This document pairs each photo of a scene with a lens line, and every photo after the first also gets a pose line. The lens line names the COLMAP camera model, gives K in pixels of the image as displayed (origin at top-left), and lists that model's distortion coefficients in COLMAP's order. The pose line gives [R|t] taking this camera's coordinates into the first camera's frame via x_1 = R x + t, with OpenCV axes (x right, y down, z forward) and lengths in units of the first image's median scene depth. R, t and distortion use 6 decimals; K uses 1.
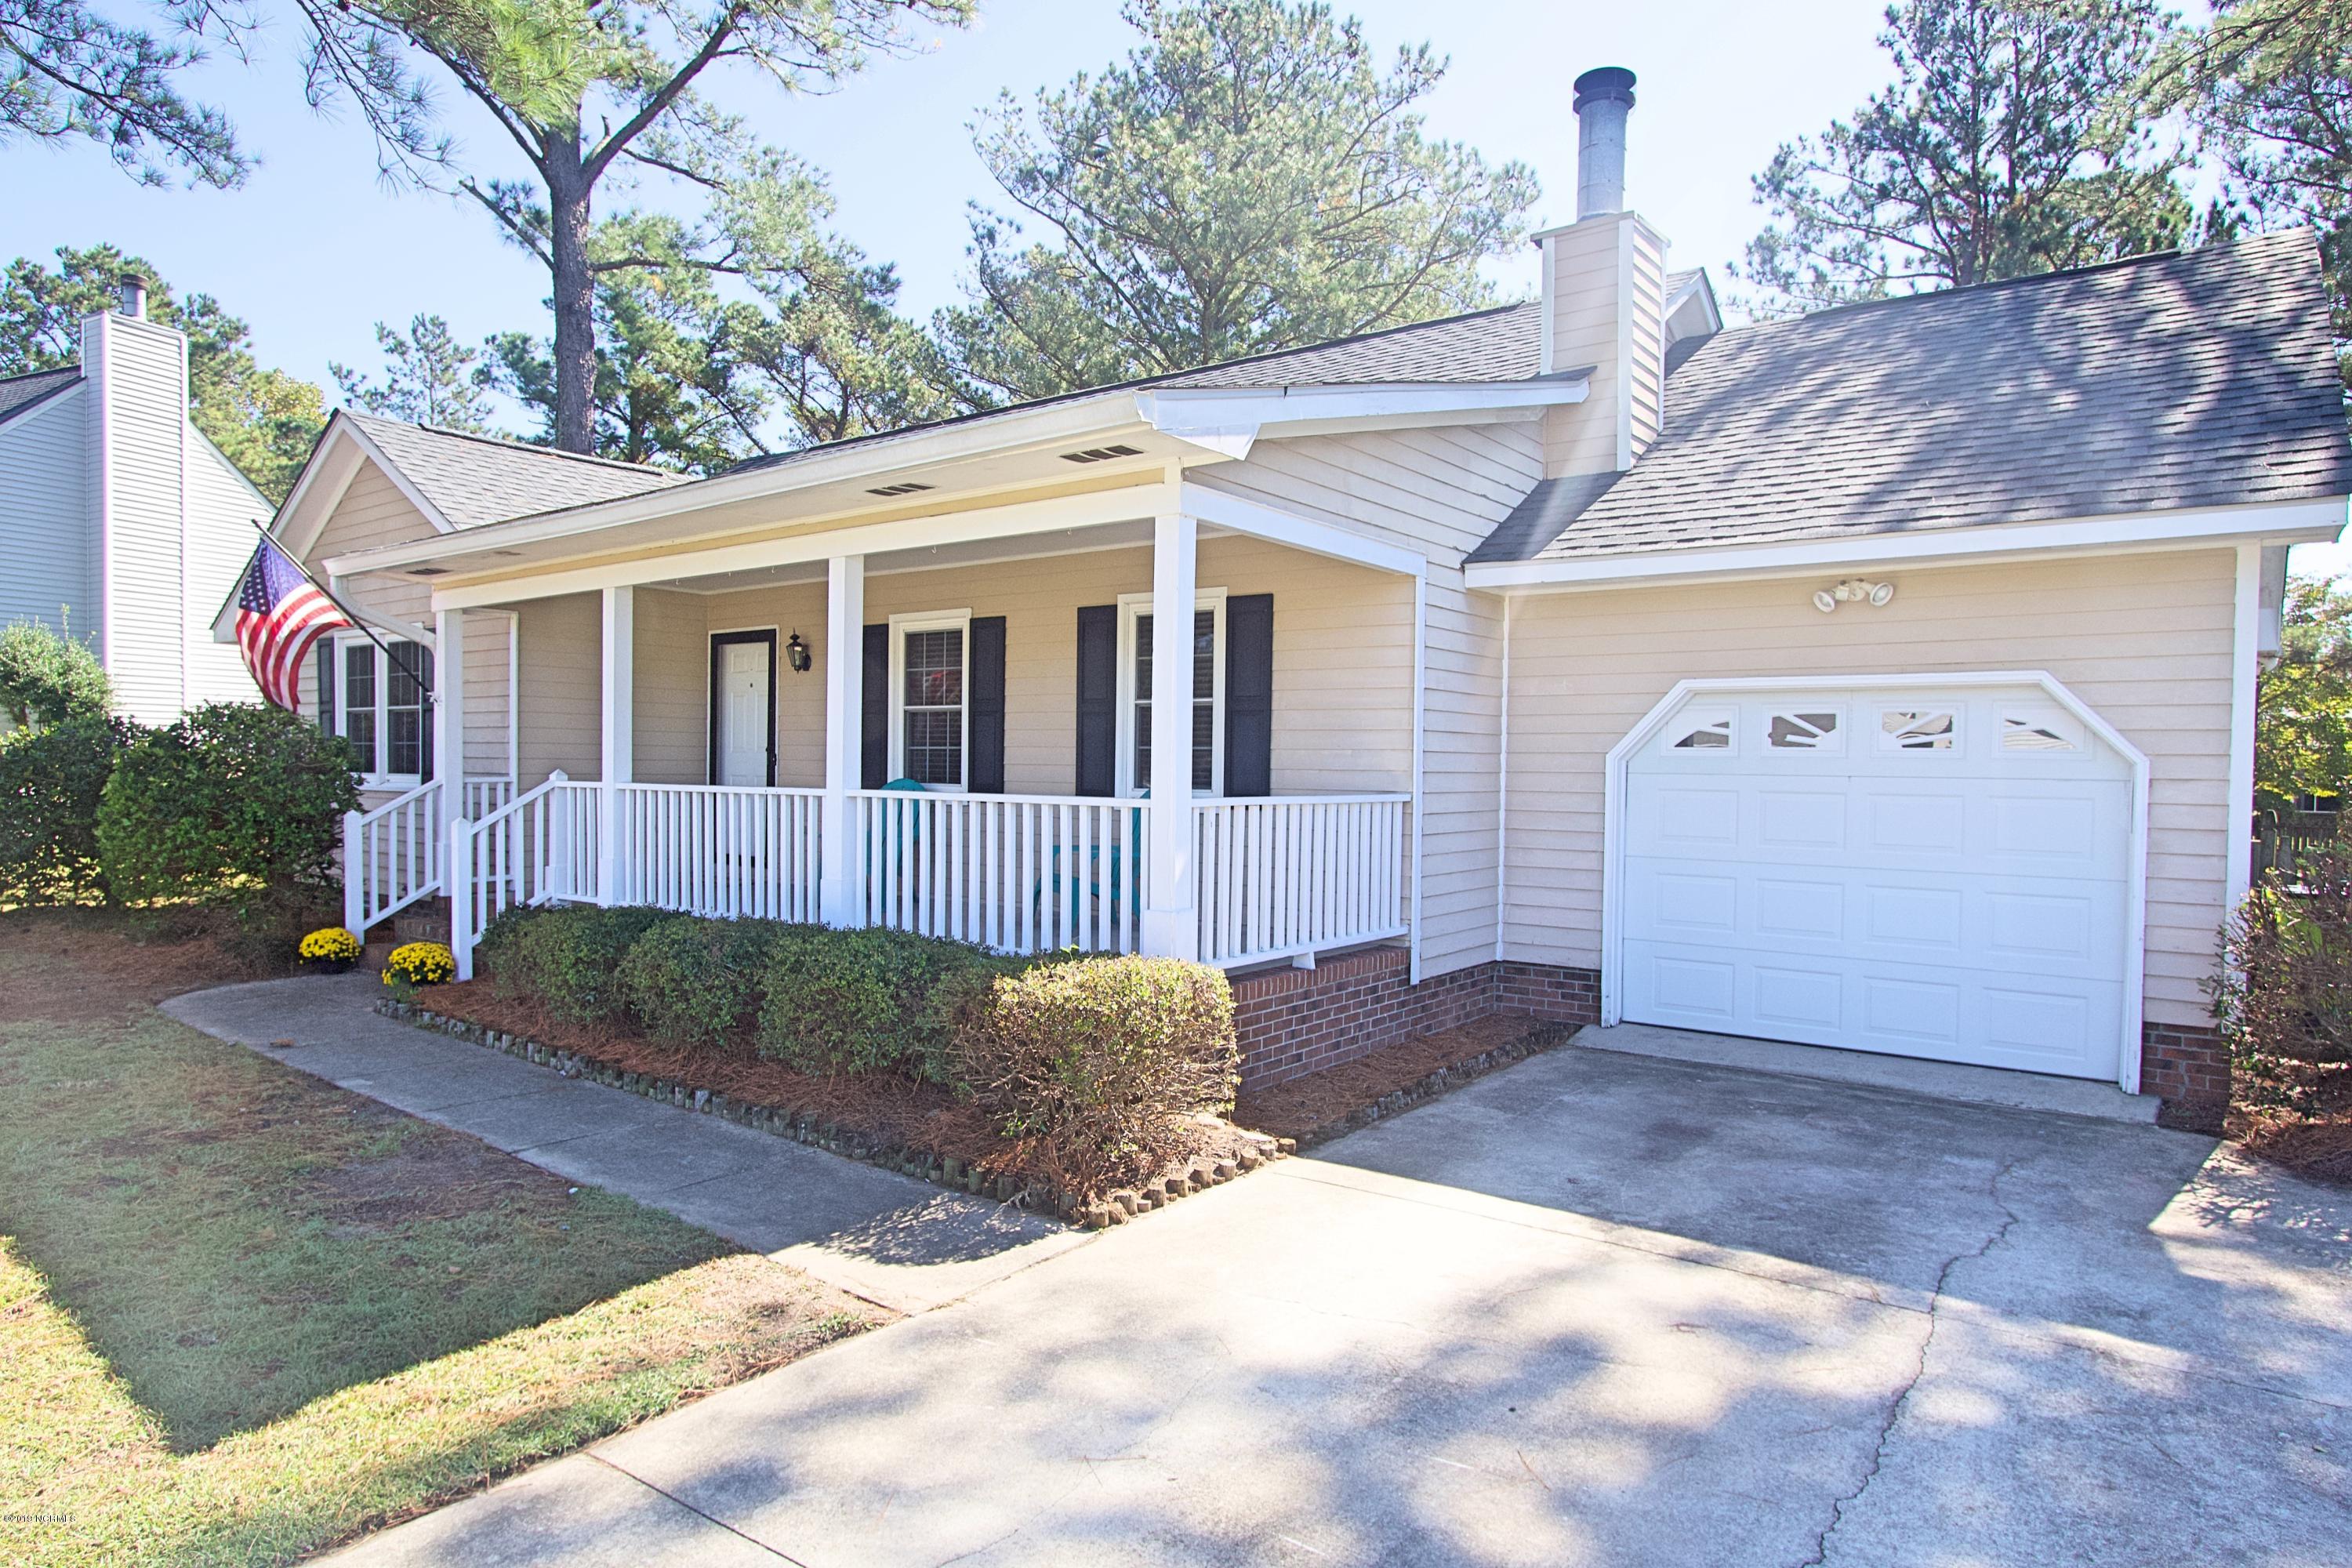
lens RADIAL K [[1345.4, 0, 1186.3], [0, 1345.4, 777.7], [0, 0, 1]] dist [-0.020066, -0.000041]
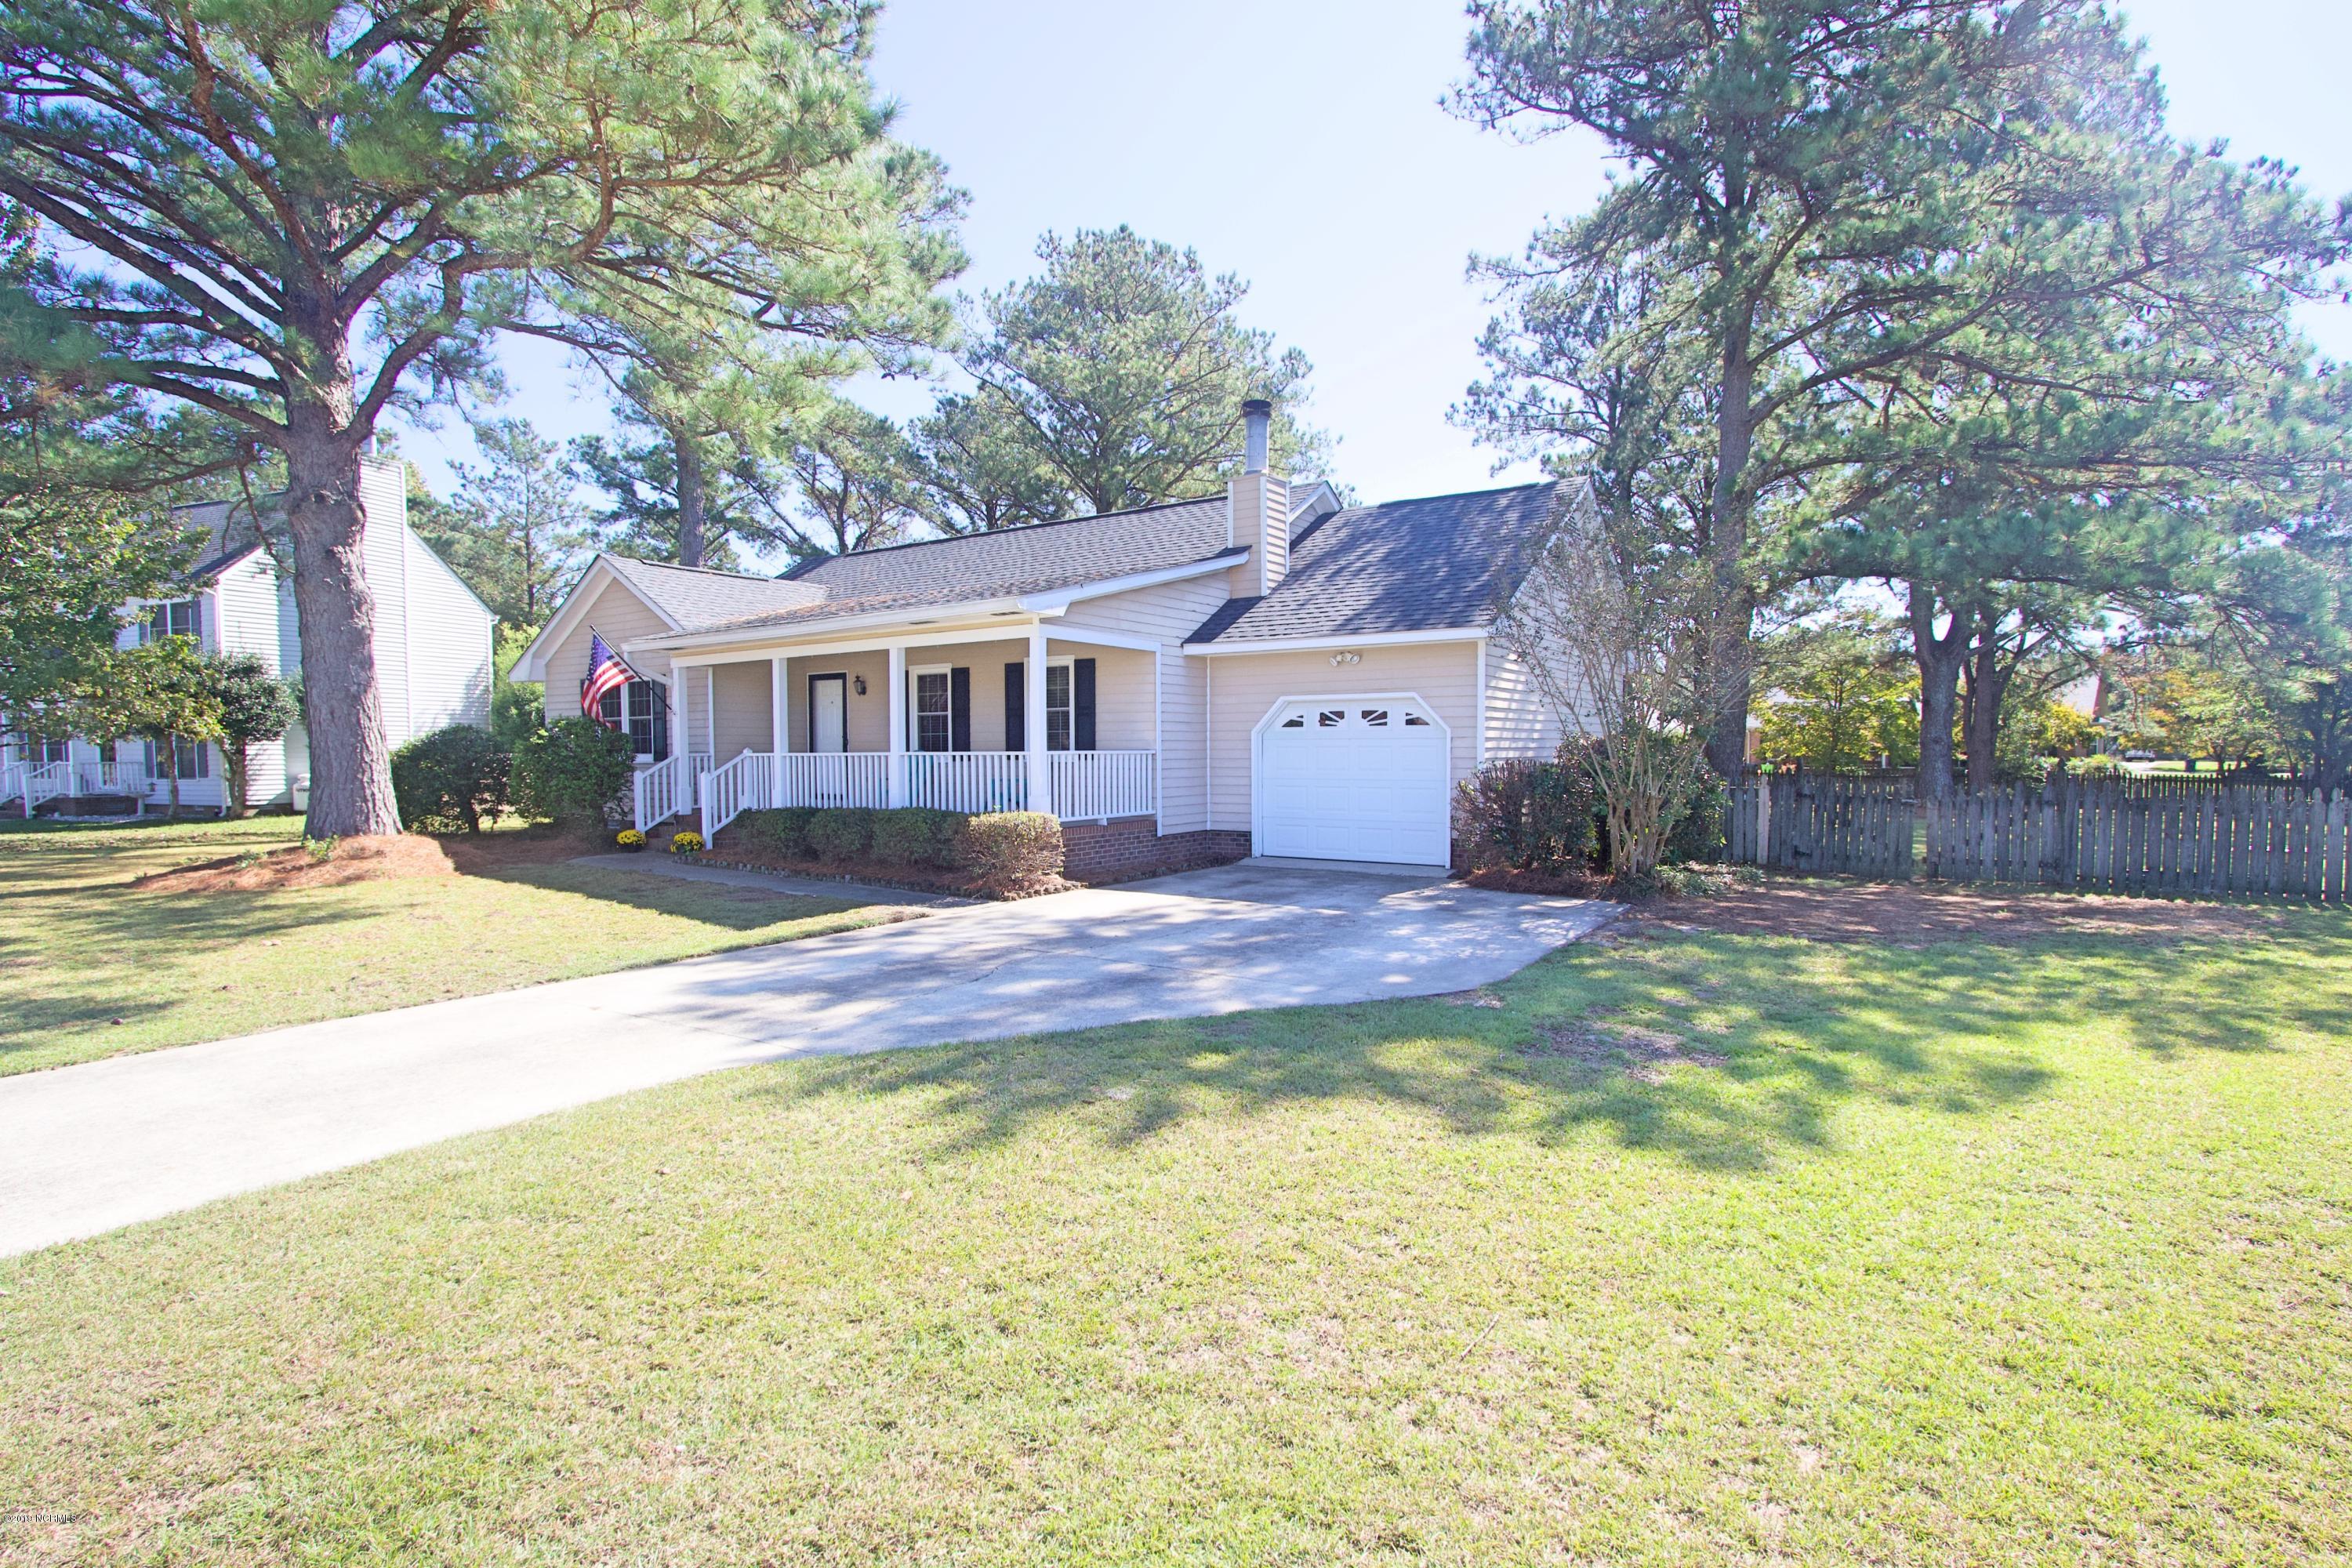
lens RADIAL K [[1078.7, 0, 1174.1], [0, 1078.7, 801.2], [0, 0, 1]] dist [-0.008334, 0.000123]
pose [[0.998511, -0.019453, 0.050963, 0.088209], [0.017546, 0.999138, 0.037609, 0.024670], [-0.051651, -0.036659, 0.997992, -0.651331]]
